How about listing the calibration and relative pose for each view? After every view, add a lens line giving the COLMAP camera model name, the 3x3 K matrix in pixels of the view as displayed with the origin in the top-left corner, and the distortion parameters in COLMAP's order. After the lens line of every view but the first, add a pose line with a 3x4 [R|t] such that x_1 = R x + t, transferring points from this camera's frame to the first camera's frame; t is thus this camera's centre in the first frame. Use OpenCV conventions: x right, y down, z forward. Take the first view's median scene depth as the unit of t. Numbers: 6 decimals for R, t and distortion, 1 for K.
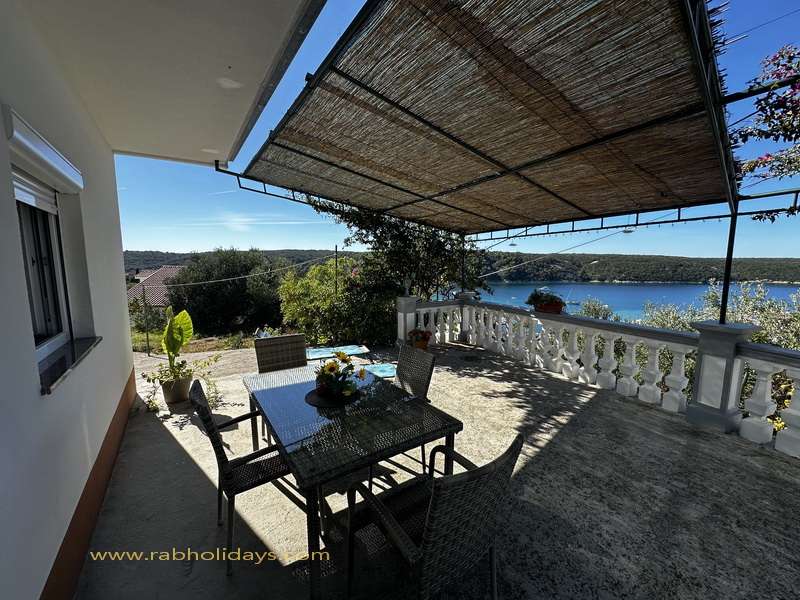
lens RADIAL K [[322.4, 0, 400.4], [0, 322.4, 304.0], [0, 0, 1]] dist [-0.003119, -0.000136]
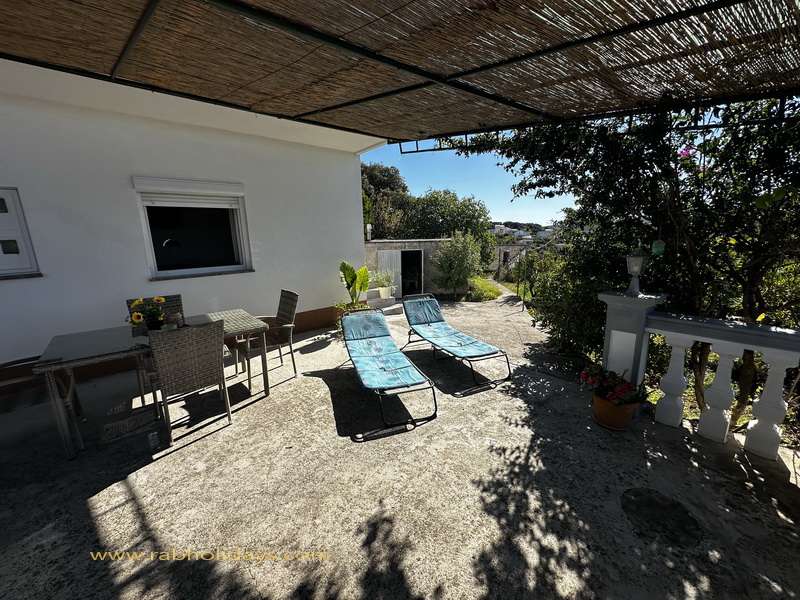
lens RADIAL K [[322.4, 0, 400.9], [0, 322.4, 300.1], [0, 0, 1]] dist [-0.003119, -0.000136]
pose [[0.110860, 0.196062, -0.974305, 0.570773], [-0.102449, 0.977379, 0.185024, -0.088257], [0.988541, 0.079305, 0.128439, 0.857369]]
